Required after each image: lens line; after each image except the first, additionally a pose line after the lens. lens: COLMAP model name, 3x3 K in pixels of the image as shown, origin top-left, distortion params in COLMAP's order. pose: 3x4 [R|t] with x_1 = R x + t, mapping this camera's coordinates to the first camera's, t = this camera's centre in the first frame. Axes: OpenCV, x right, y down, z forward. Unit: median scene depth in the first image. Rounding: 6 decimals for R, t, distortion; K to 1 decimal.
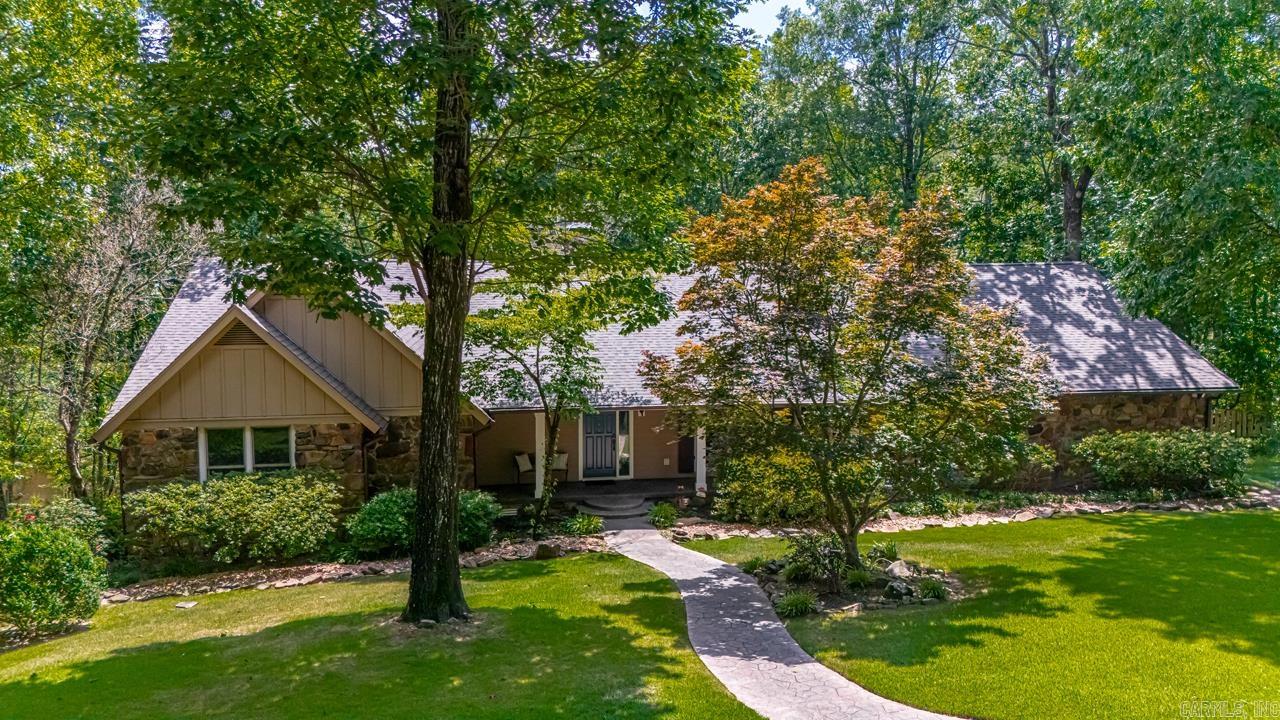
lens RADIAL K [[947.5, 0, 640.0], [0, 947.5, 360.0], [0, 0, 1]] dist [0.081494, -0.102493]
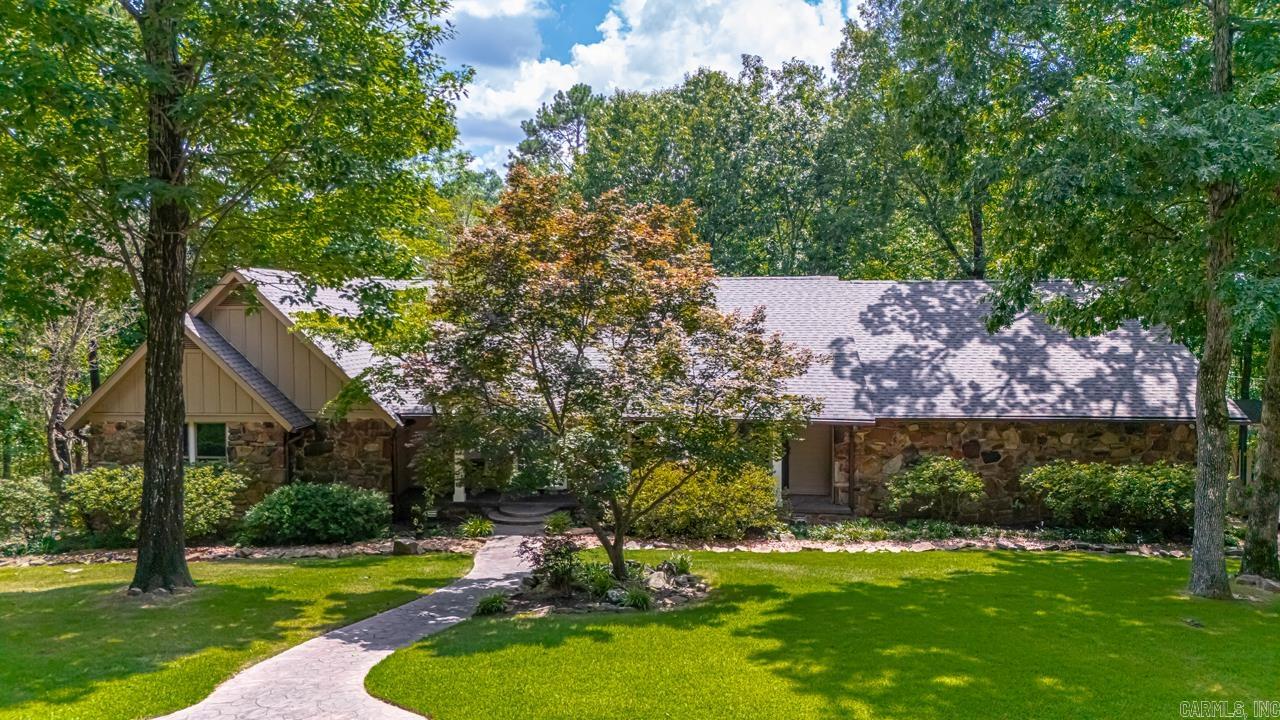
lens RADIAL K [[947.5, 0, 640.0], [0, 947.5, 360.0], [0, 0, 1]] dist [0.081494, -0.102493]
pose [[0.969413, 0.015967, -0.244915, 0.465831], [-0.023564, 0.999327, -0.028119, 0.019946], [0.244301, 0.033030, 0.969137, 0.043255]]
